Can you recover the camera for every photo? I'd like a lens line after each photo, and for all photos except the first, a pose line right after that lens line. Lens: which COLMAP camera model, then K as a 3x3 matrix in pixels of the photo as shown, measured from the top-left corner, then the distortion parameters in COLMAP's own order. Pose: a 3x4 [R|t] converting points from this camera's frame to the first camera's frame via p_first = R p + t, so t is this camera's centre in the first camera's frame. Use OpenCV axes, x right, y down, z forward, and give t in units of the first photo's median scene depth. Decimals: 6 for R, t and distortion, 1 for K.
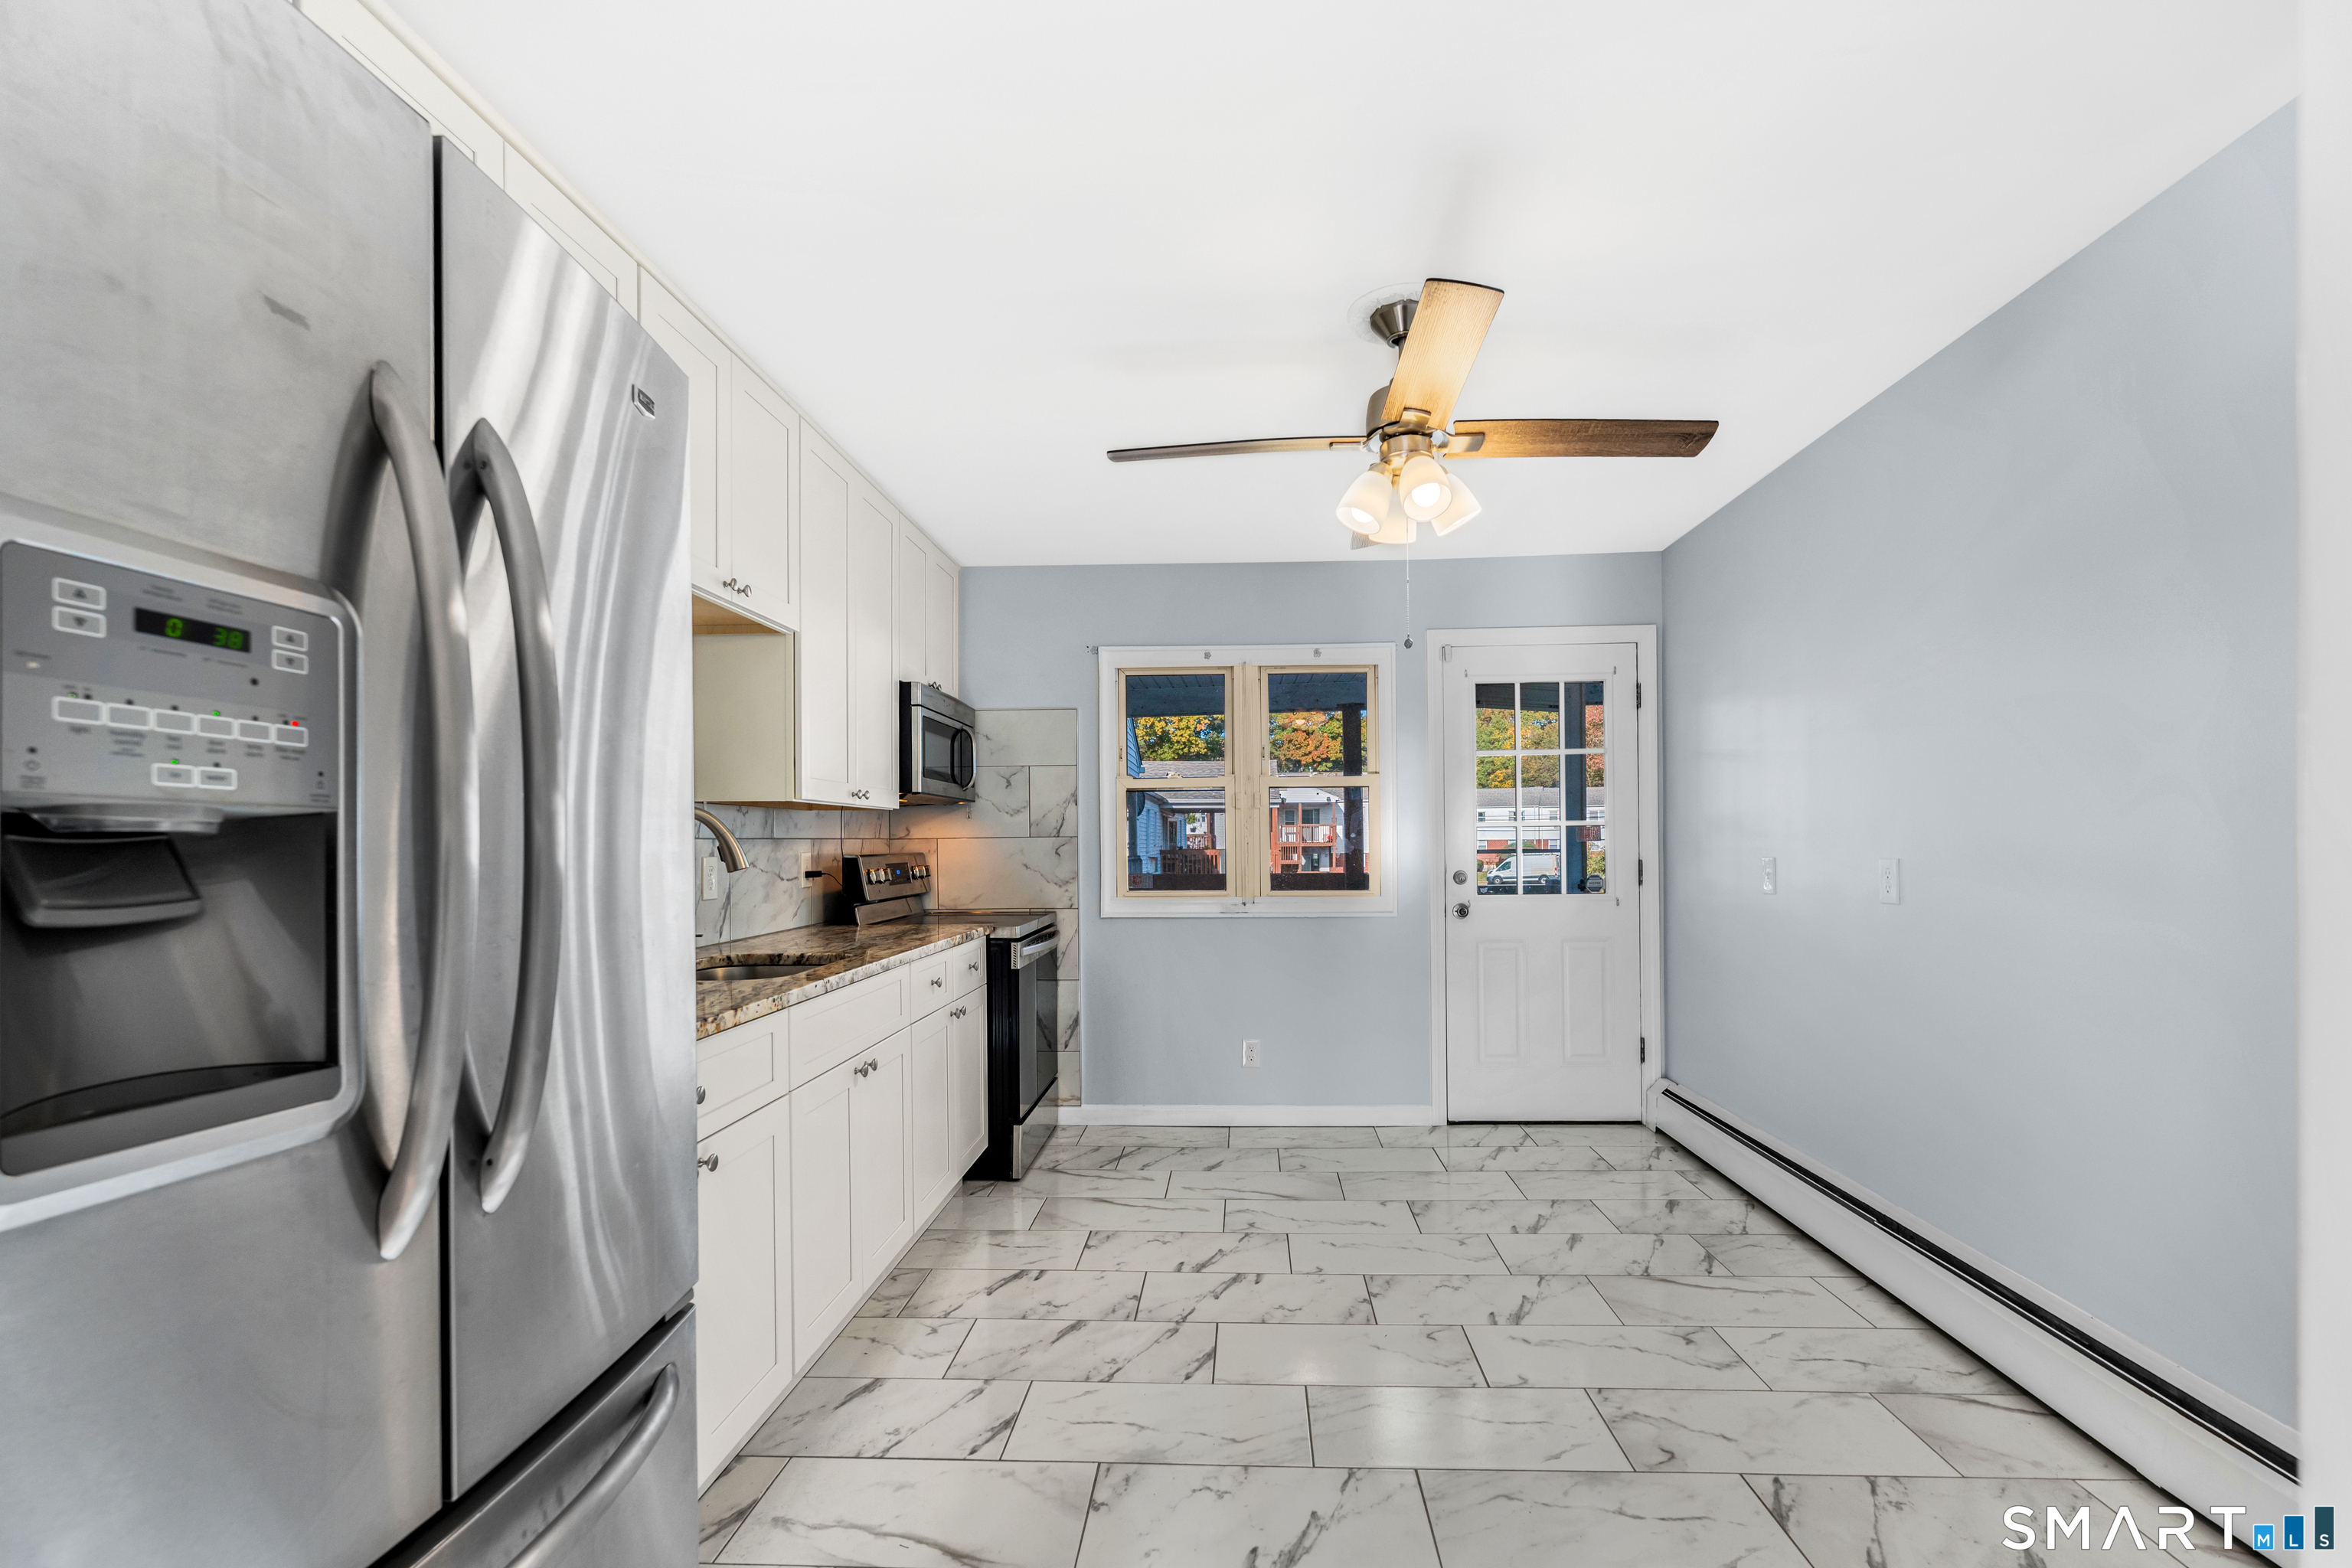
lens RADIAL K [[1045.5, 0, 1195.7], [0, 1045.5, 825.6], [0, 0, 1]] dist [-0.009846, 0.000009]
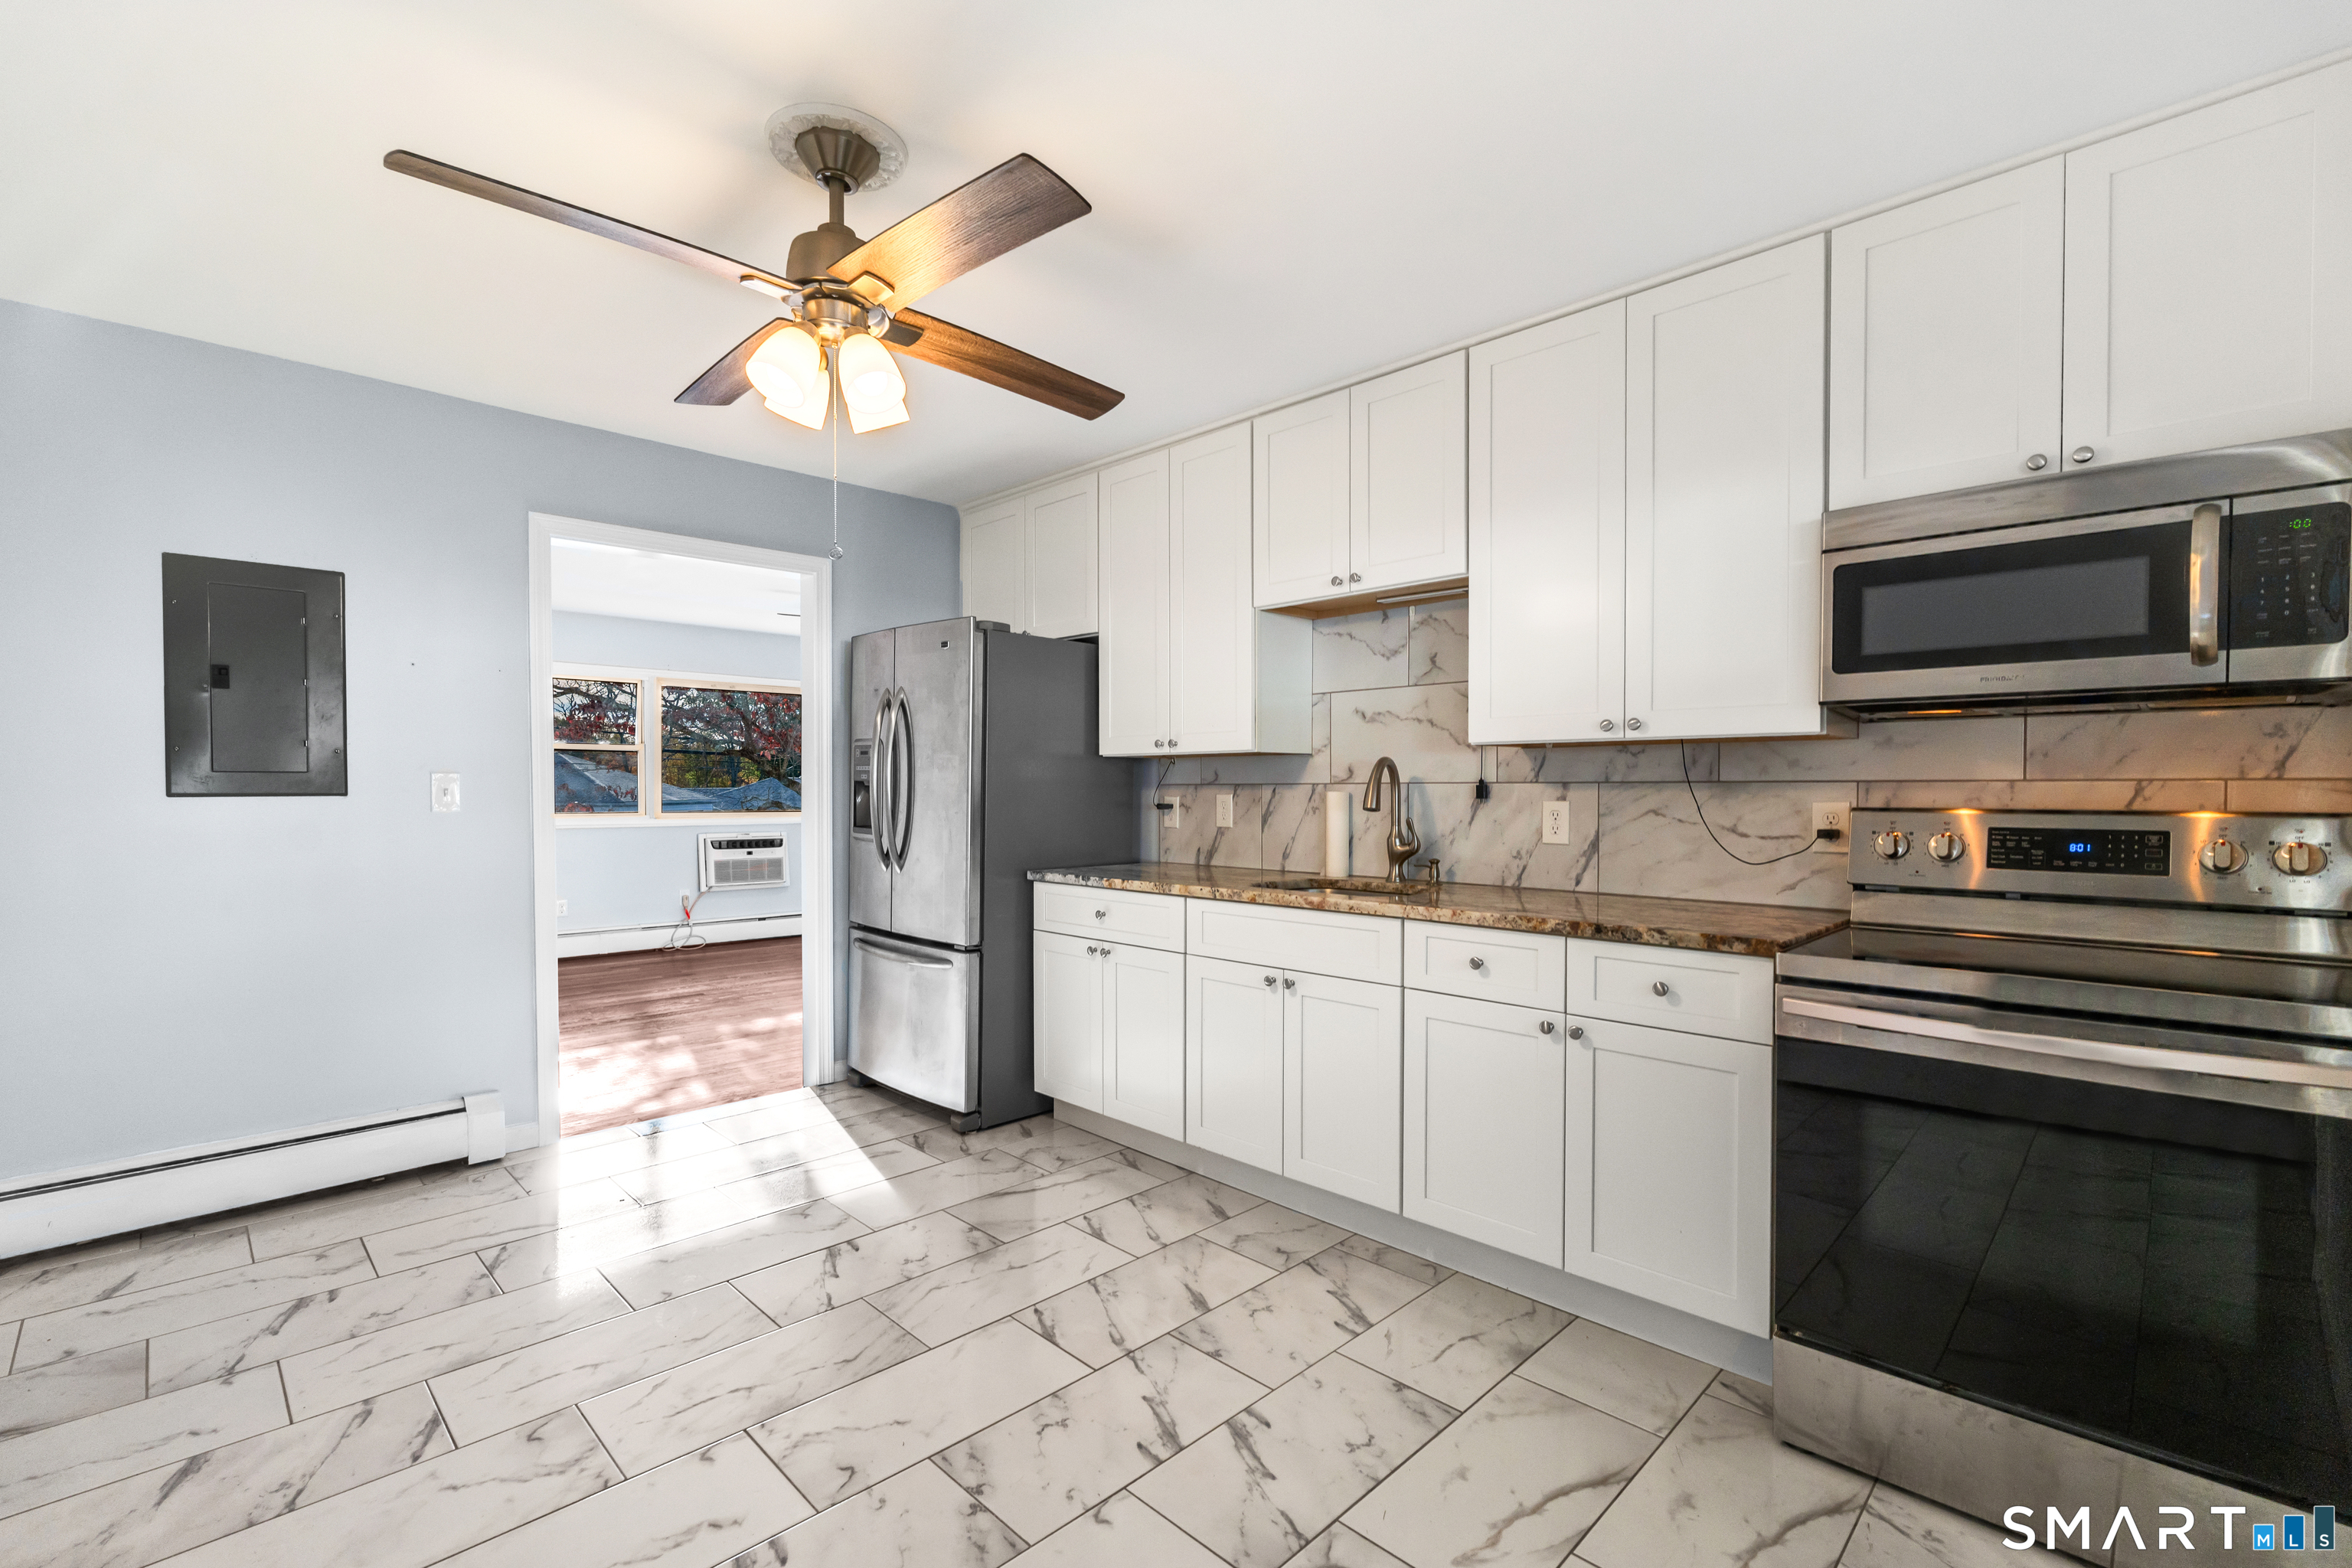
lens RADIAL K [[1045.5, 0, 1180.4], [0, 1045.5, 794.2], [0, 0, 1]] dist [-0.009846, 0.000009]
pose [[-0.673338, 0.011431, -0.739247, 0.607749], [0.015002, 0.999886, 0.001796, 0.019742], [0.739183, -0.009881, -0.673433, 1.683174]]
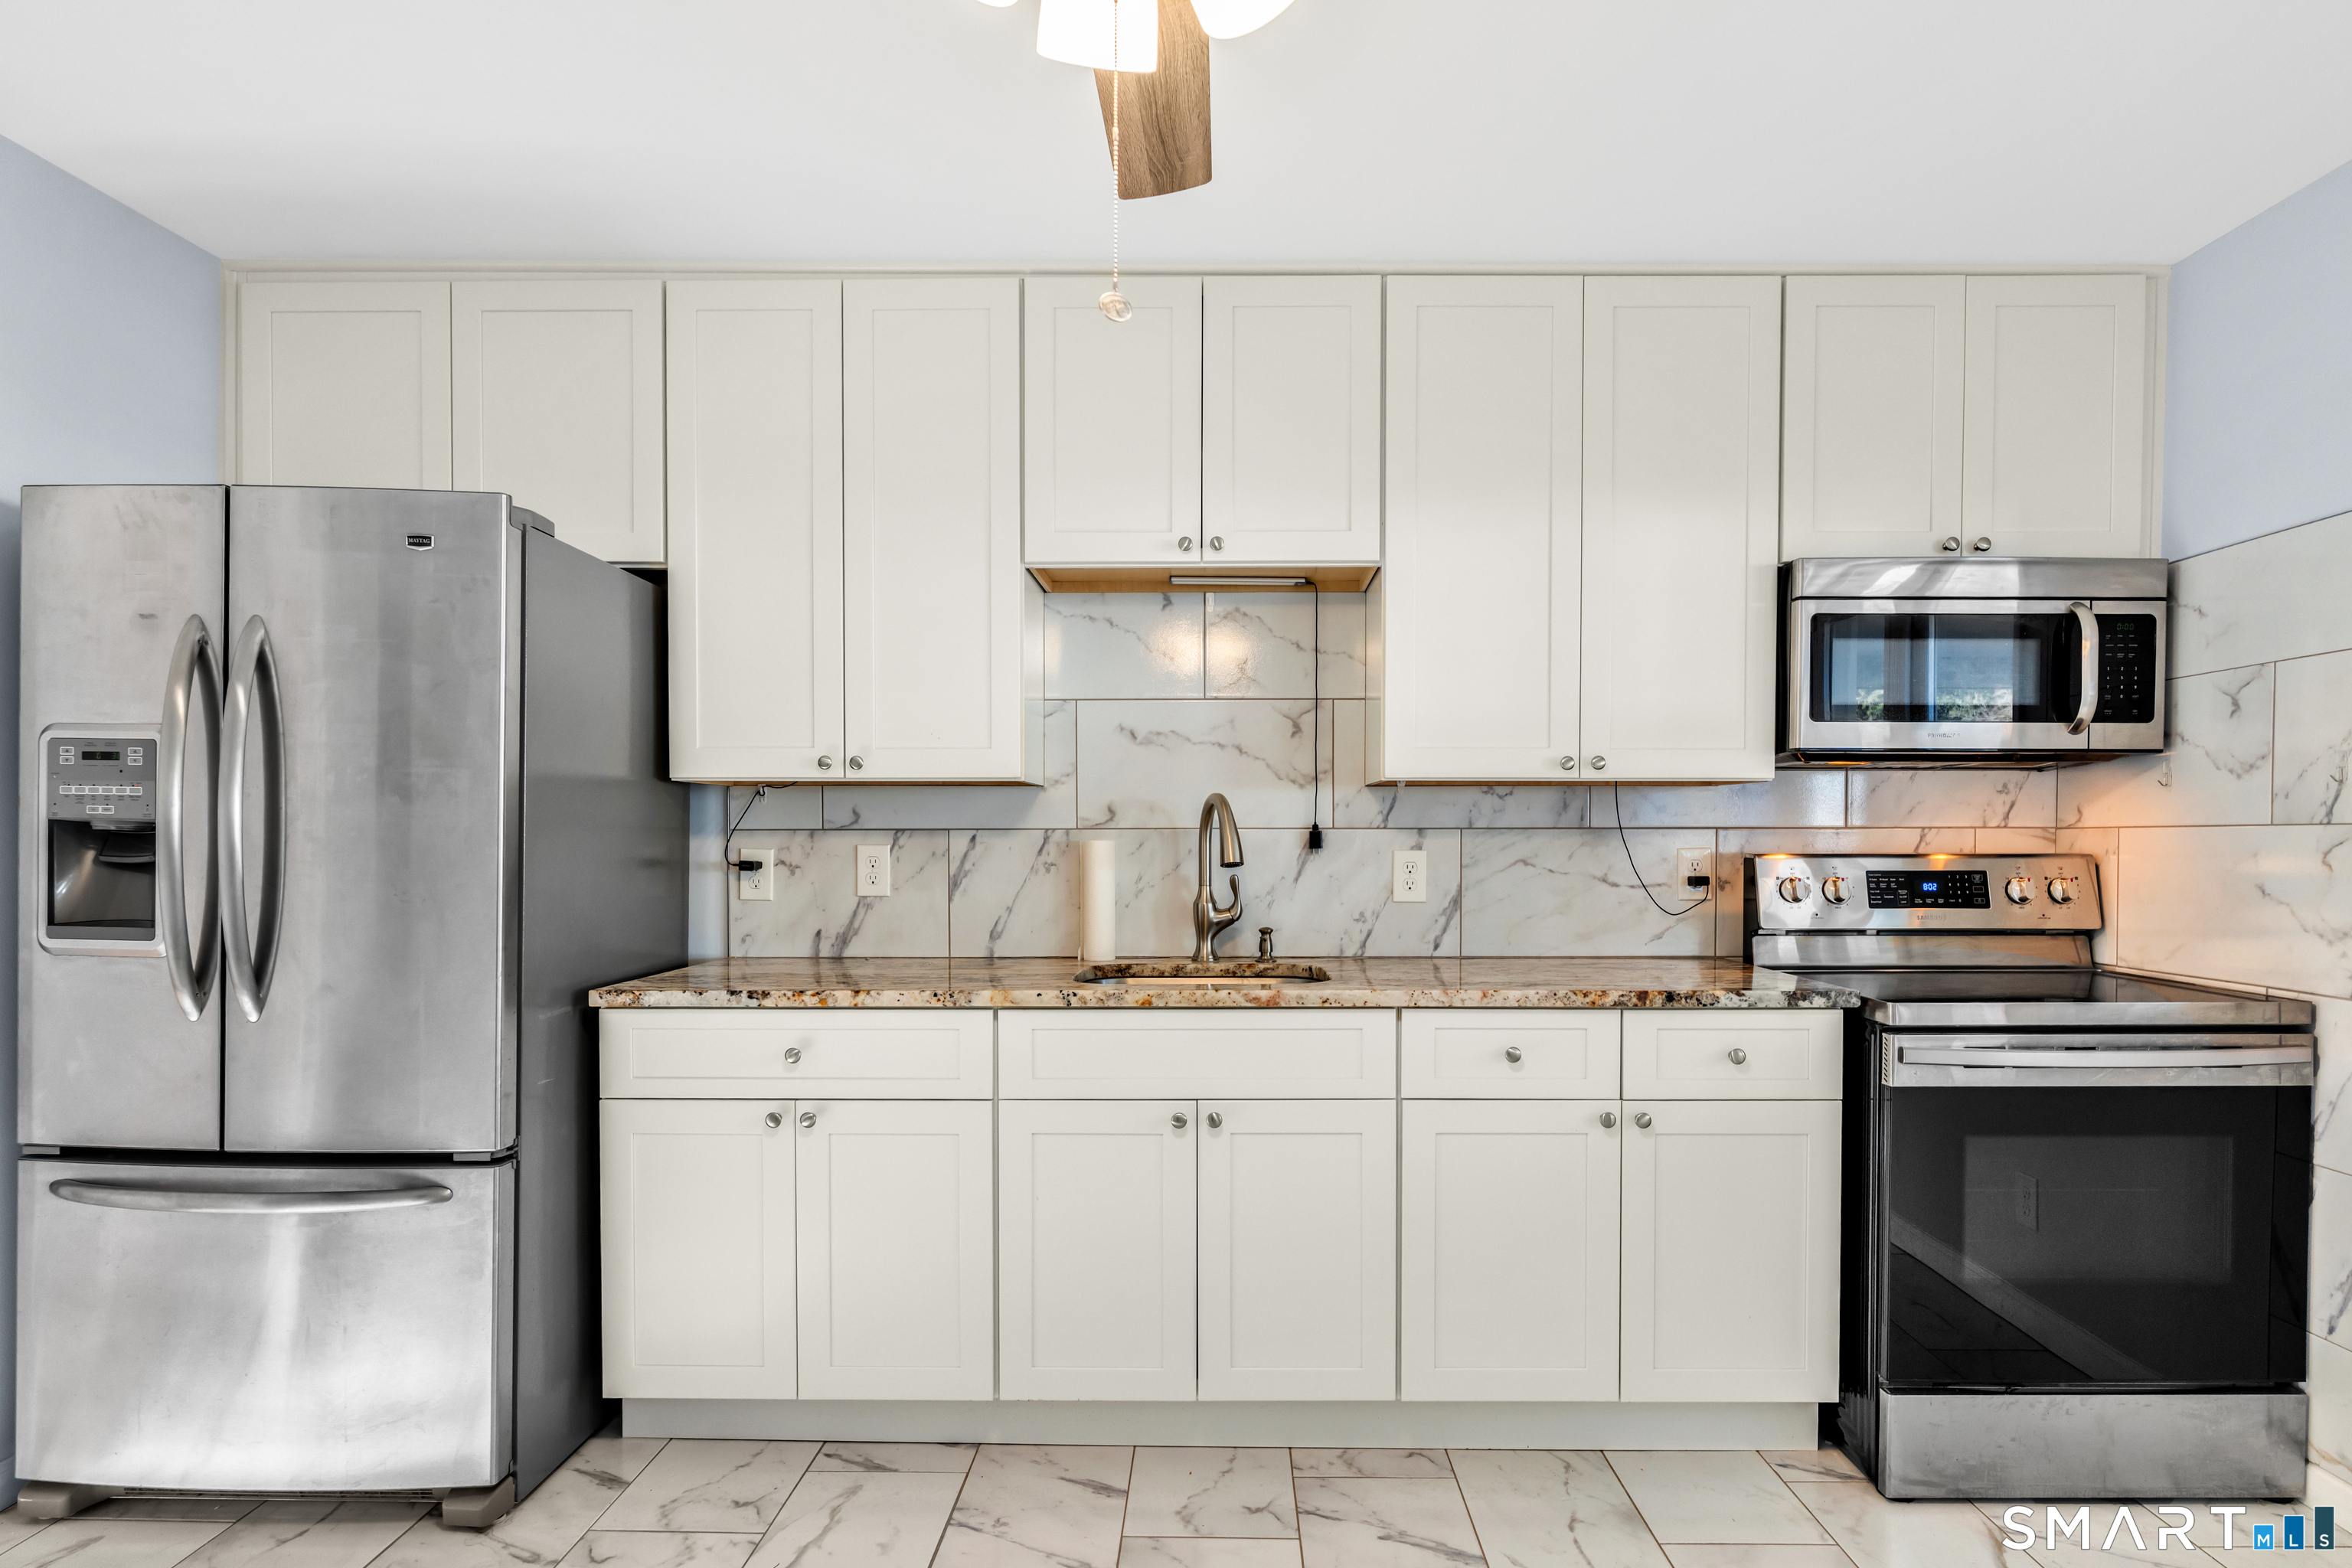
lens RADIAL K [[1196.9, 0, 1220.2], [0, 1196.9, 855.1], [0, 0, 1]] dist [-0.018674, 0.003379]
pose [[0.041165, 0.024469, -0.998853, 0.576383], [0.014230, 0.999584, 0.025073, 0.009332], [0.999051, -0.015245, 0.040799, 0.973714]]
